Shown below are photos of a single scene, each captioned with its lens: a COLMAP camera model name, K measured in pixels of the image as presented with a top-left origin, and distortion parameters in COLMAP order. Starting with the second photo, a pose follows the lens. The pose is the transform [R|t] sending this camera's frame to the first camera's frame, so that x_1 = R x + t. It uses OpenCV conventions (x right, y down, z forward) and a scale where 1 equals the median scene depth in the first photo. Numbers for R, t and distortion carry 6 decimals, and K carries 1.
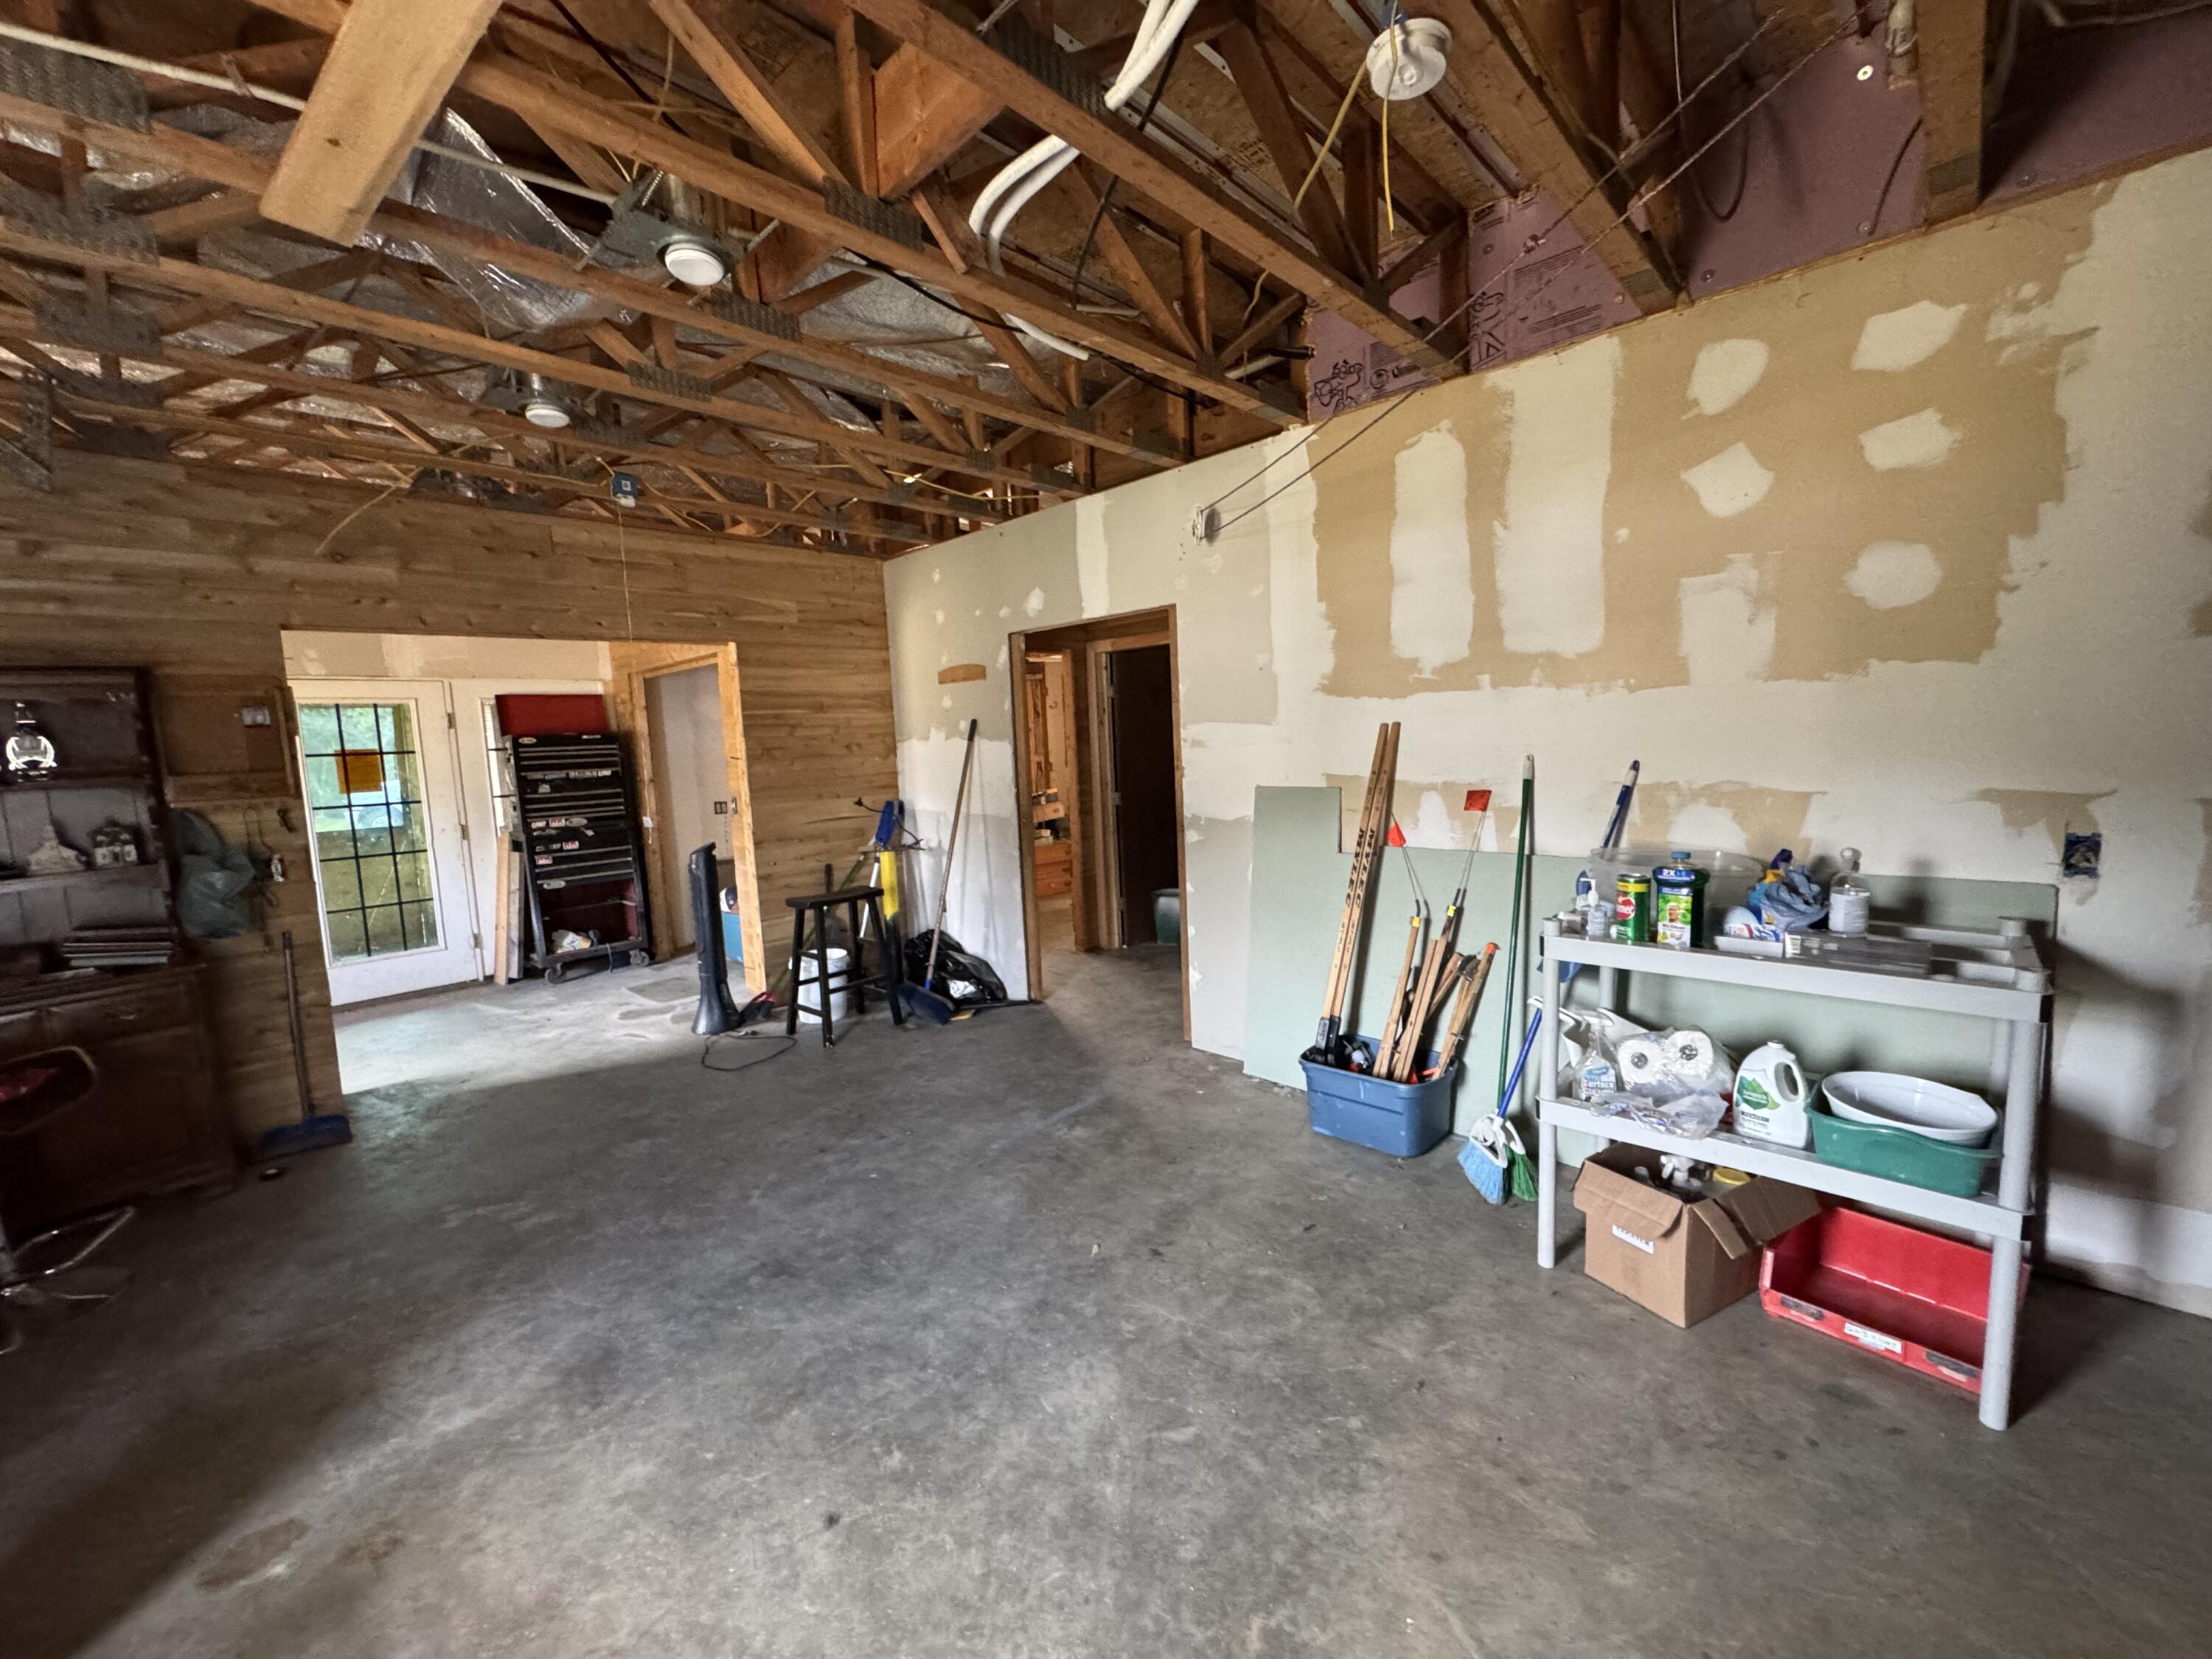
lens RADIAL K [[885.9, 0, 1106.2], [0, 885.9, 825.9], [0, 0, 1]] dist [-0.001166, -0.000265]
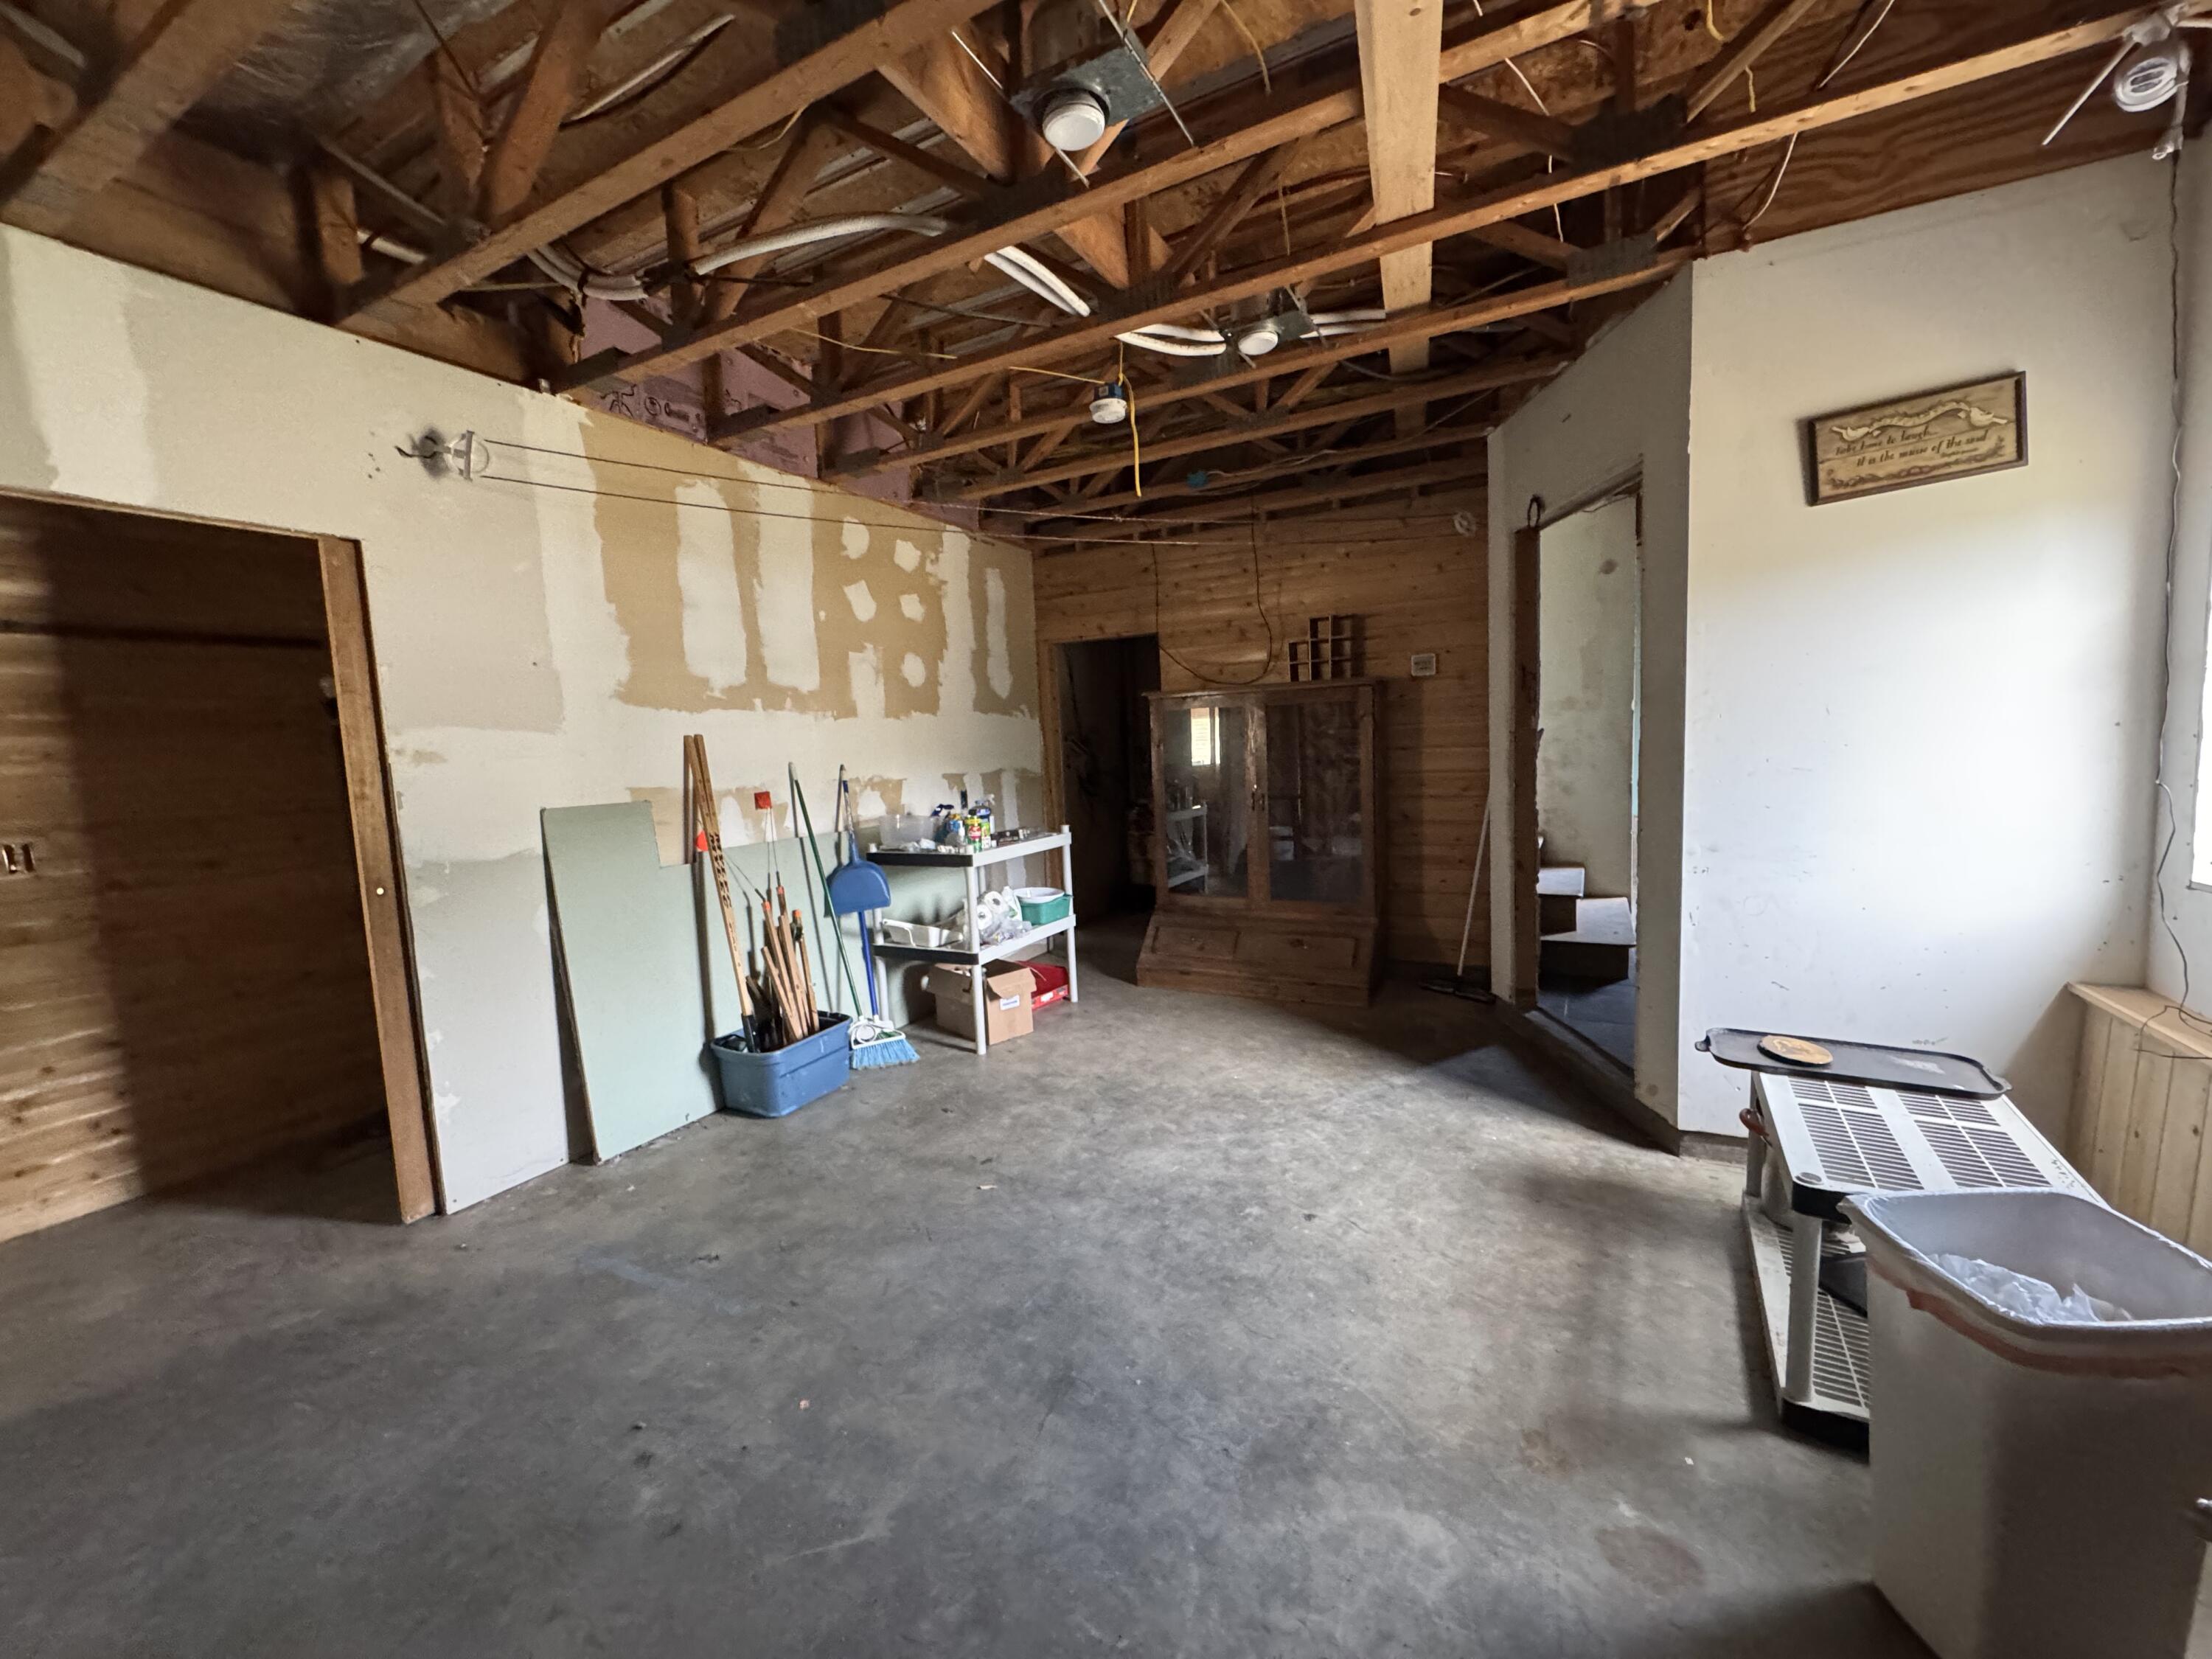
lens RADIAL K [[885.9, 0, 1106.2], [0, 885.9, 825.9], [0, 0, 1]] dist [-0.001166, -0.000265]
pose [[-0.281119, -0.033780, 0.959078, -0.851238], [0.152548, 0.985101, 0.079410, -0.018009], [-0.947471, 0.168629, -0.271778, 0.850272]]
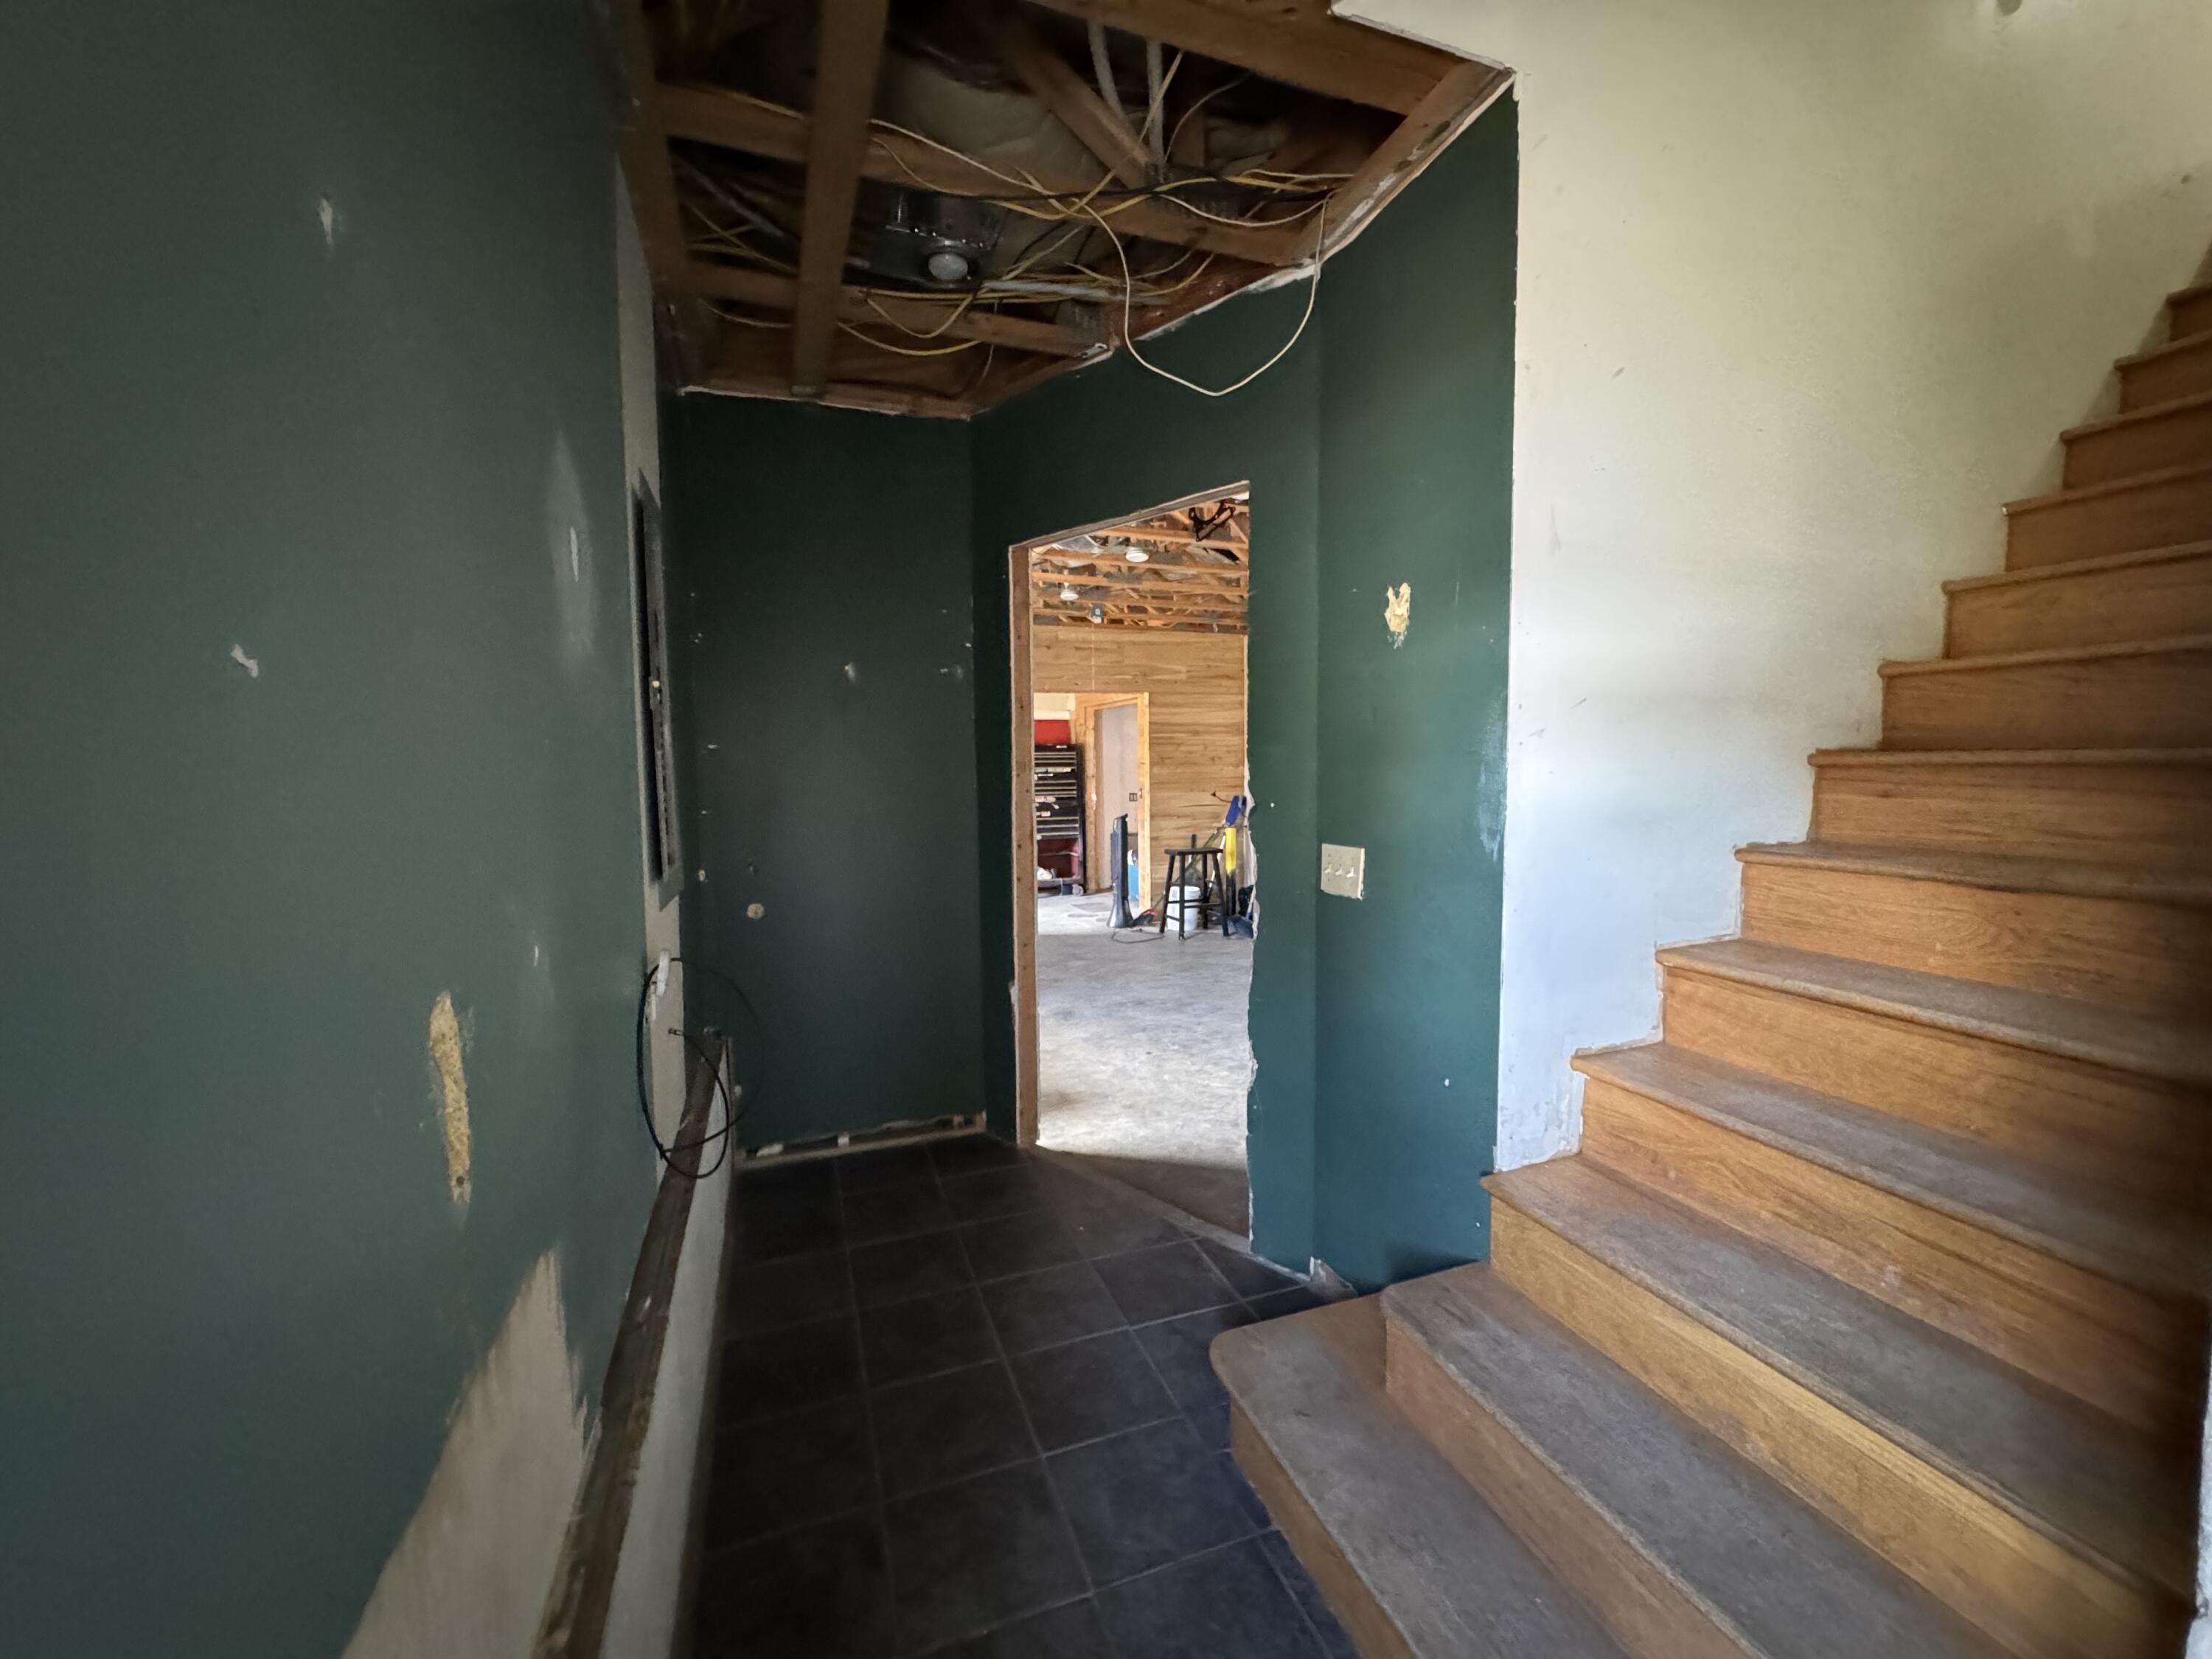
lens RADIAL K [[885.9, 0, 1106.2], [0, 885.9, 825.9], [0, 0, 1]] dist [-0.001166, -0.000265]
pose [[0.901428, 0.067556, -0.427625, 0.341853], [-0.074026, 0.997255, 0.001502, 0.062519], [0.426553, 0.030302, 0.903955, -0.757072]]
